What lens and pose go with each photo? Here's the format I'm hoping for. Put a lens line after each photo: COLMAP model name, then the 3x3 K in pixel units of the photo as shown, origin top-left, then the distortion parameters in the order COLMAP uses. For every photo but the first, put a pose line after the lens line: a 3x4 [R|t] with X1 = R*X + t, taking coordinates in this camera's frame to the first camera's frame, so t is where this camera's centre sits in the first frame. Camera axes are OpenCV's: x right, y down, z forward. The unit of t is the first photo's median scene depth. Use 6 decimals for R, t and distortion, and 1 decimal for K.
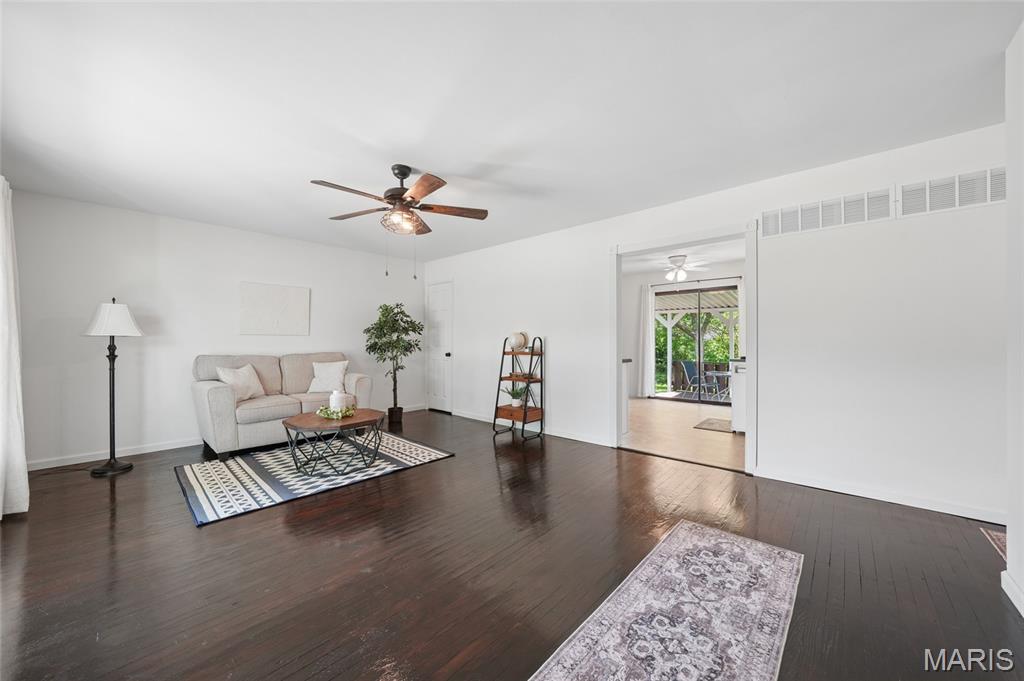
lens RADIAL K [[371.7, 0, 505.3], [0, 371.7, 342.4], [0, 0, 1]] dist [-0.017338, -0.000022]
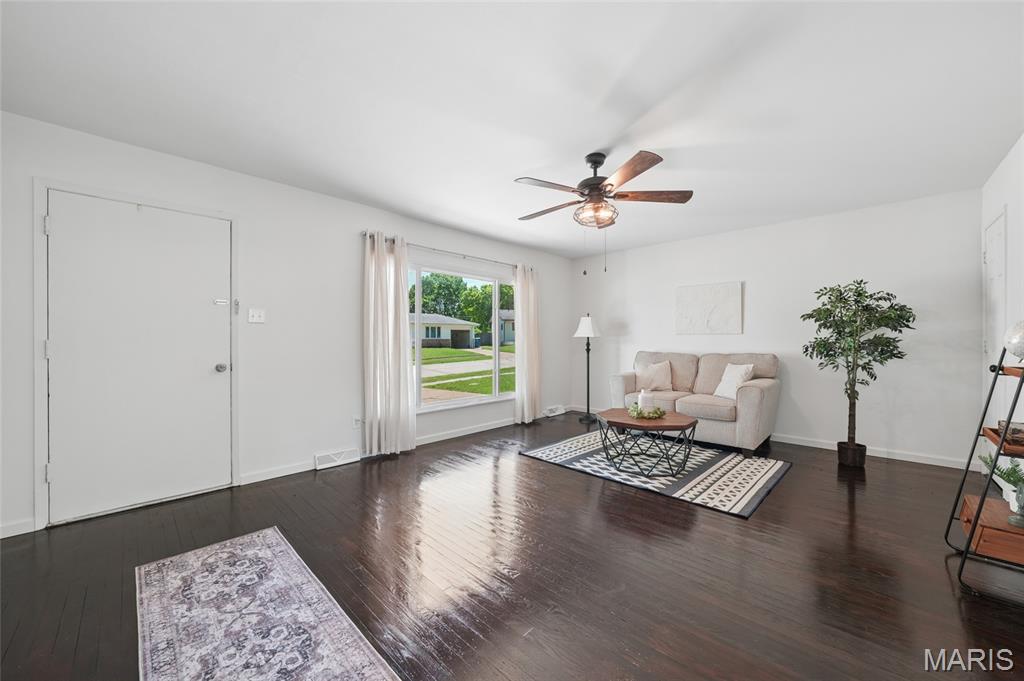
lens RADIAL K [[379.9, 0, 508.7], [0, 379.9, 343.9], [0, 0, 1]] dist [-0.005625, 0.000303]
pose [[-0.028567, 0.010470, -0.999537, 0.638700], [-0.001151, 0.999944, 0.010507, -0.005143], [0.999591, 0.001450, -0.028553, 0.738929]]
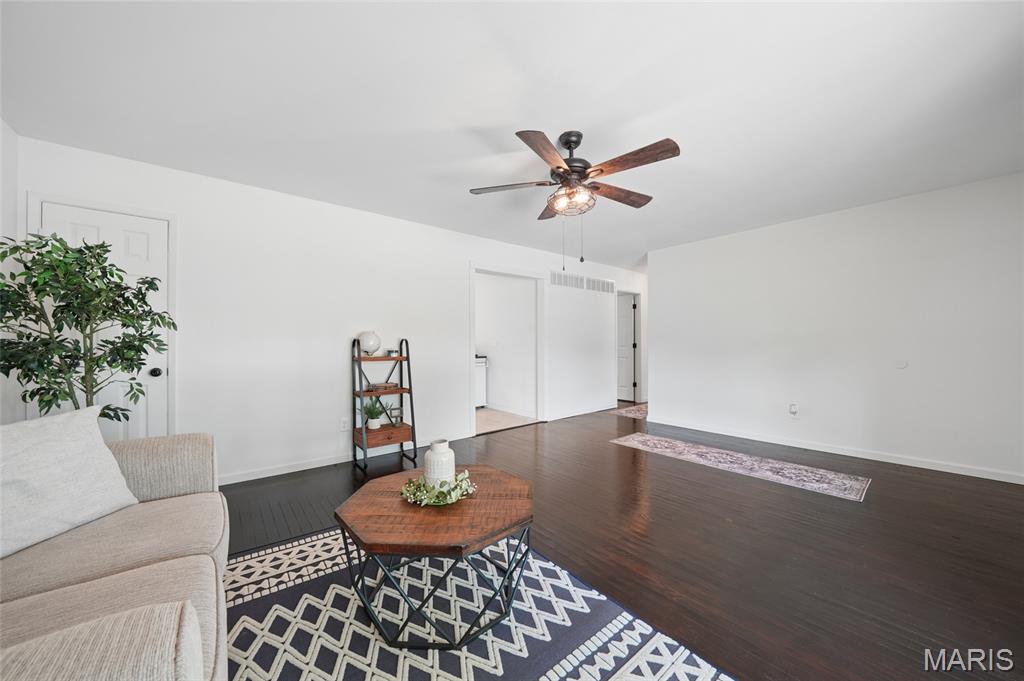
lens RADIAL K [[359.8, 0, 510.1], [0, 359.8, 344.3], [0, 0, 1]] dist [-0.023727, 0.000091]
pose [[0.139389, 0.000831, 0.990237, -1.014458], [0.005518, 0.999983, -0.001616, 0.002657], [-0.990222, 0.005689, 0.139382, 0.939589]]
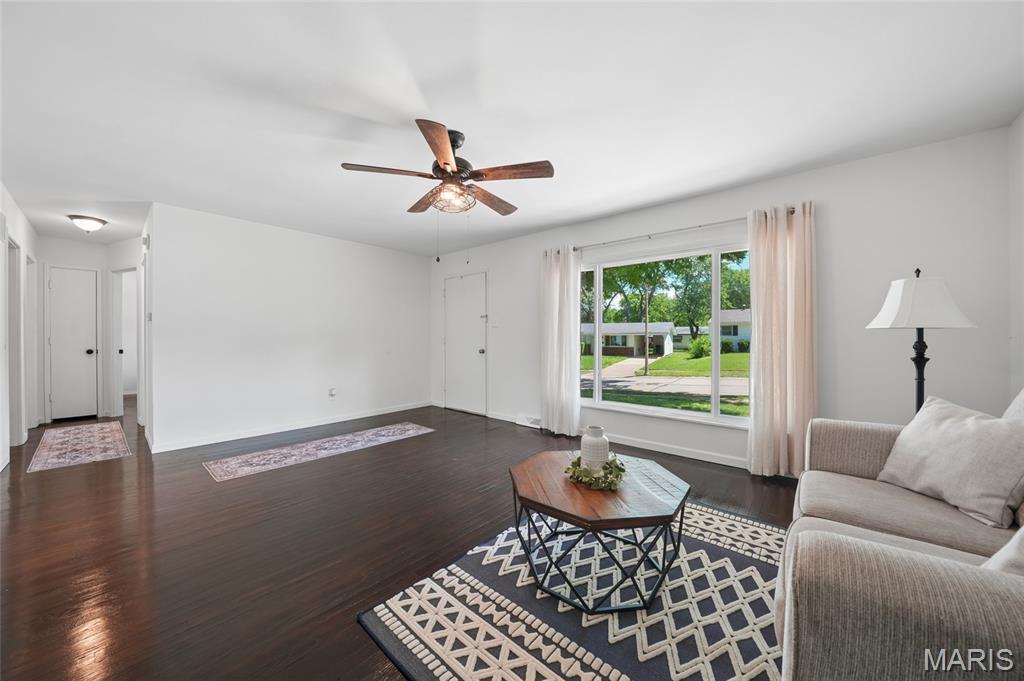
lens RADIAL K [[359.2, 0, 512.0], [0, 359.2, 340.5], [0, 0, 1]] dist [-0.021274, 0.000009]
pose [[-0.999281, 0.000827, -0.037892, -0.351294], [0.000443, 0.999948, 0.010144, -0.002544], [0.037899, 0.010120, -0.999230, 1.684163]]
